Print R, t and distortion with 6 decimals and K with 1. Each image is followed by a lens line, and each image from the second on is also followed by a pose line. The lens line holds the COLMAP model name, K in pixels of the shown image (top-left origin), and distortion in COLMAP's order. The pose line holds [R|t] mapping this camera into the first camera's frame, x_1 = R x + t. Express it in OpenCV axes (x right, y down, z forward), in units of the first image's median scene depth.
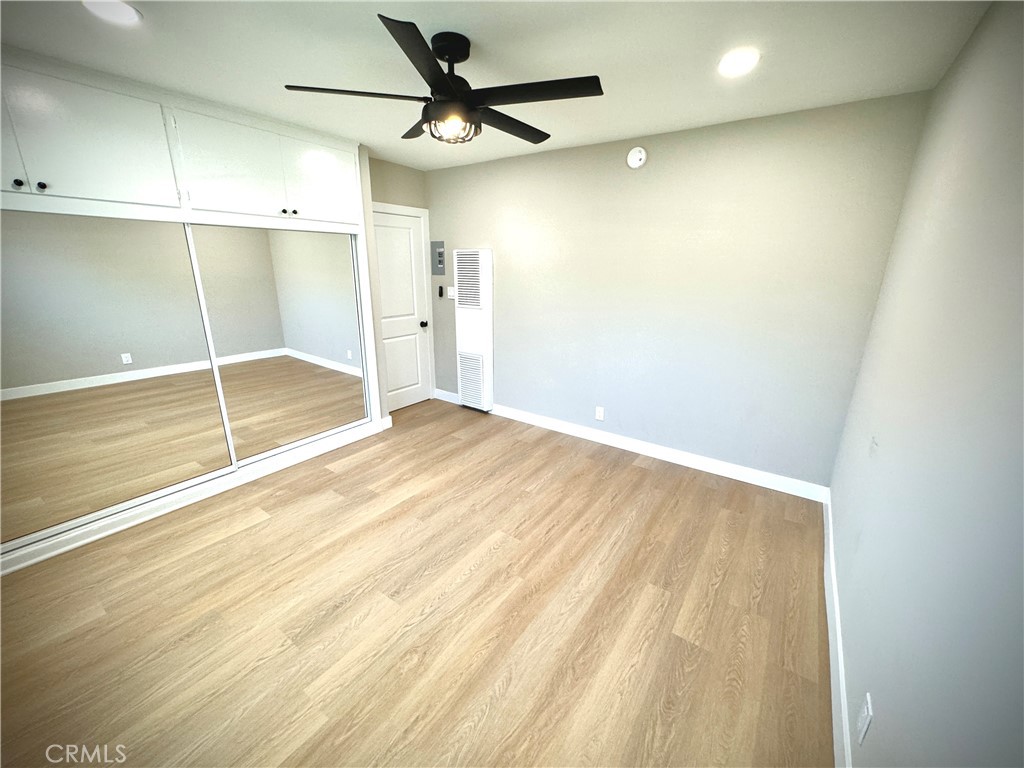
lens RADIAL K [[409.2, 0, 513.4], [0, 409.2, 386.3], [0, 0, 1]] dist [-0.002065, 0.000155]
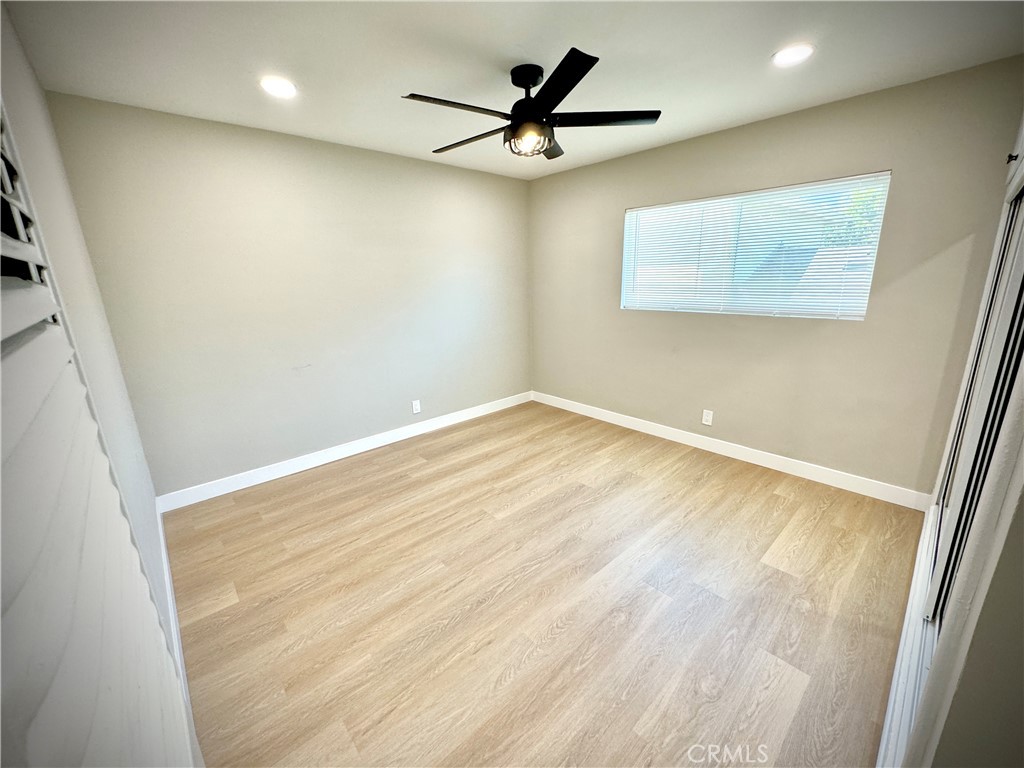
lens RADIAL K [[409.2, 0, 512.9], [0, 409.2, 387.4], [0, 0, 1]] dist [-0.002065, 0.000155]
pose [[-0.976377, -0.047381, 0.210815, -0.281574], [0.072632, 0.846921, 0.526735, -0.484322], [-0.203500, 0.529604, -0.823473, 1.716820]]
